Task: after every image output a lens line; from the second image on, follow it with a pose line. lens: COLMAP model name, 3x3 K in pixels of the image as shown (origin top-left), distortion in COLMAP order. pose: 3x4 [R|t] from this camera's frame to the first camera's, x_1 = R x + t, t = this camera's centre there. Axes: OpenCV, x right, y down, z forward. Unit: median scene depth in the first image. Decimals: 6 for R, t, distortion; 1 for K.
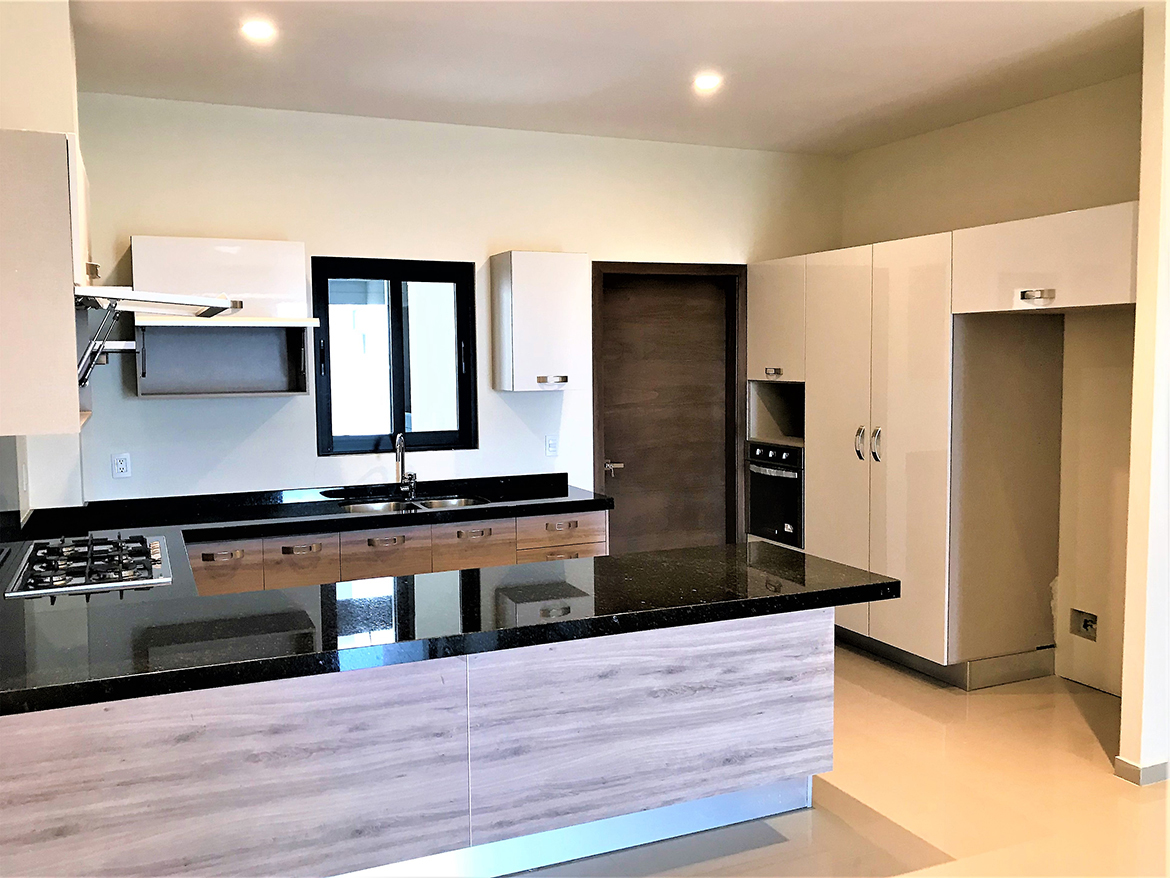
lens RADIAL K [[1012.5, 0, 585.3], [0, 1012.5, 435.6], [0, 0, 1]] dist [0.065435, -0.033283]
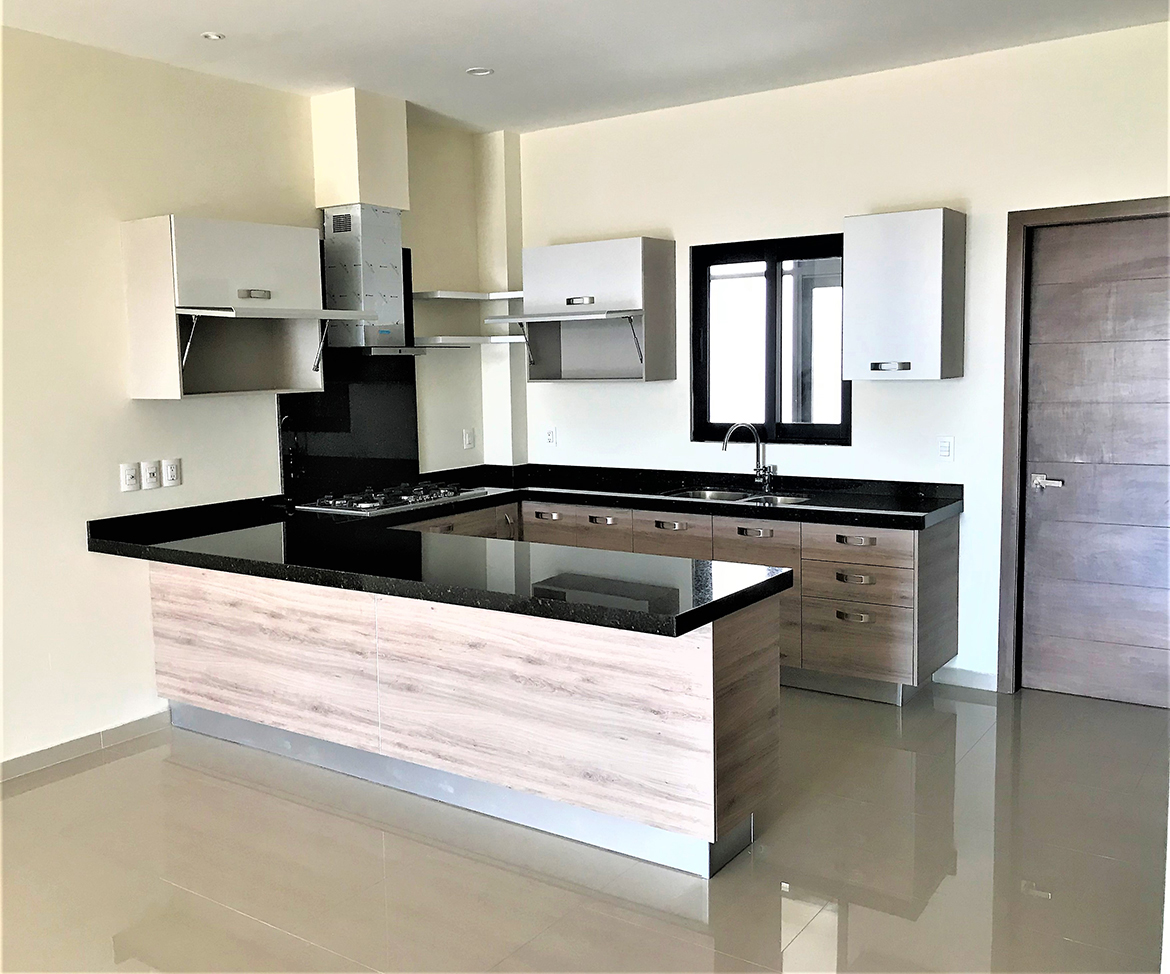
lens RADIAL K [[1062.8, 0, 536.5], [0, 1062.8, 501.6], [0, 0, 1]] dist [0.226857, 0.000000]
pose [[0.525452, 0.114162, -0.843130, 0.899602], [-0.056777, 0.993453, 0.099132, -0.027644], [0.848927, -0.004219, 0.528494, 0.421190]]
